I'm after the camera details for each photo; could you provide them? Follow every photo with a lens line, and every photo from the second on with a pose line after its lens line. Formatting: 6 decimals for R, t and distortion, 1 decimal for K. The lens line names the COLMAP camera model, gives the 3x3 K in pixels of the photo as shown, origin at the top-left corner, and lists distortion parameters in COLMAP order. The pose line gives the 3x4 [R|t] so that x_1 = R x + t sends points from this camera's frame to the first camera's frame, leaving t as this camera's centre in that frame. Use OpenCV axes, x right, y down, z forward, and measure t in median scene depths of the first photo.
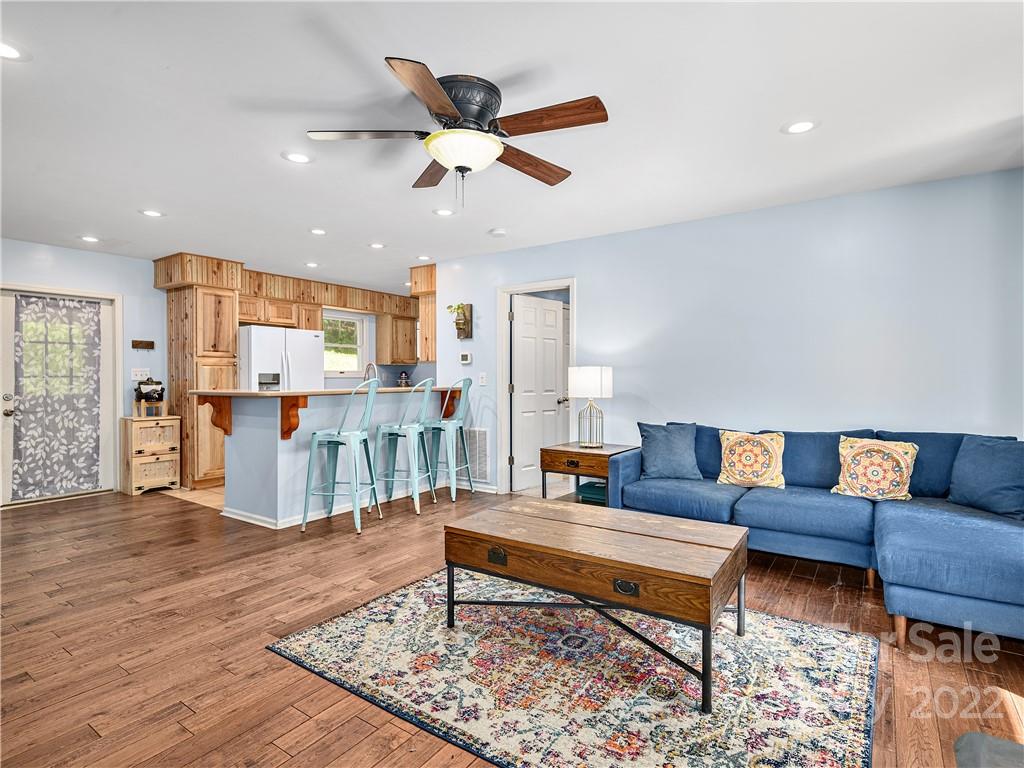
lens RADIAL K [[535.7, 0, 513.0], [0, 535.7, 380.1], [0, 0, 1]] dist [0.016561, -0.011119]
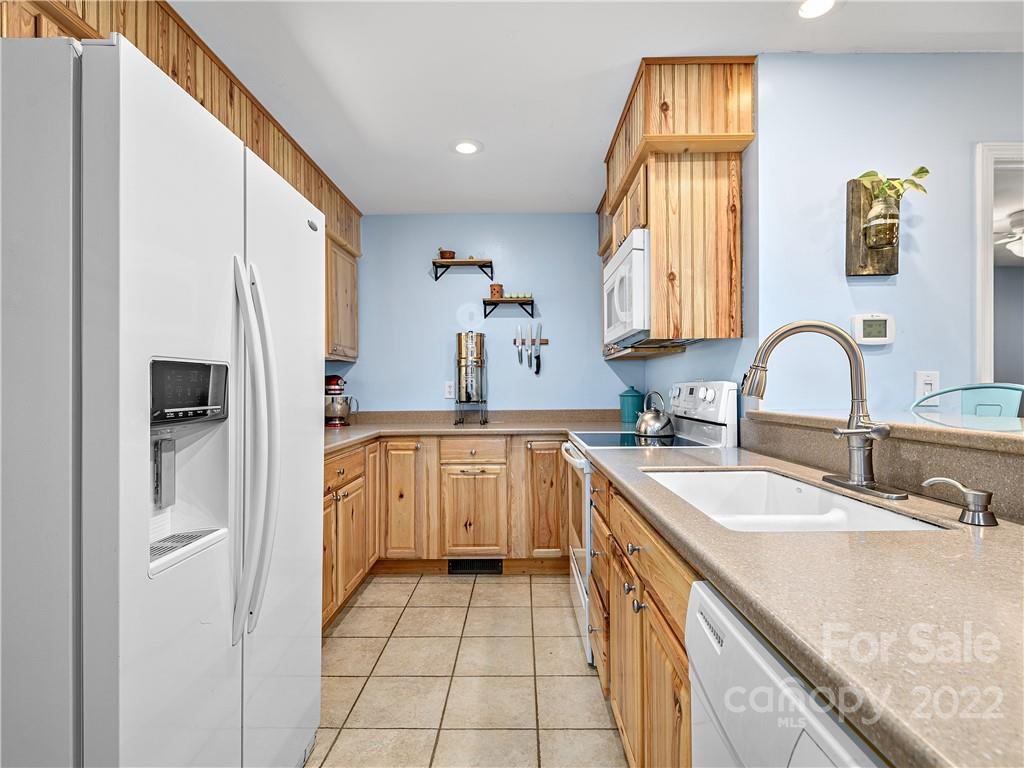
lens RADIAL K [[535.7, 0, 517.2], [0, 535.7, 390.2], [0, 0, 1]] dist [0.016561, -0.011119]
pose [[0.824664, -0.005580, 0.565595, -0.508050], [0.010798, 0.999924, -0.005880, -0.001018], [-0.565519, 0.010956, 0.824662, 0.864411]]
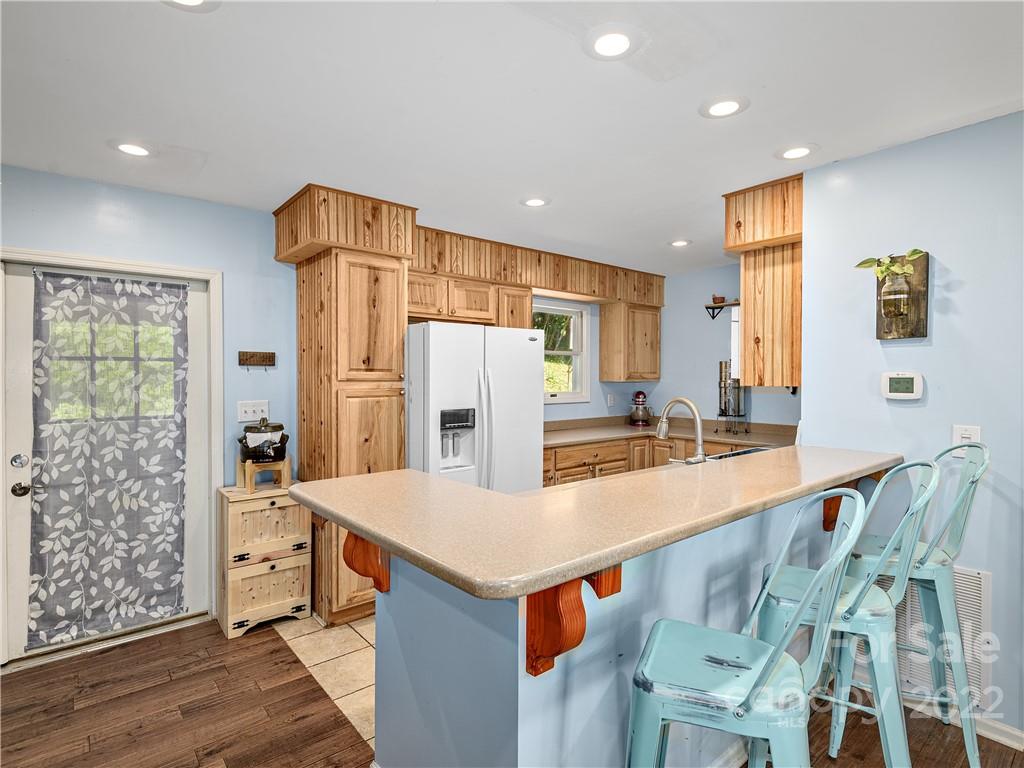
lens RADIAL K [[535.7, 0, 523.1], [0, 535.7, 378.1], [0, 0, 1]] dist [0.016561, -0.011119]
pose [[0.965839, 0.002809, -0.259127, -0.273490], [-0.003620, 0.999990, -0.002656, -0.046366], [0.259117, 0.003503, 0.965840, 0.539270]]
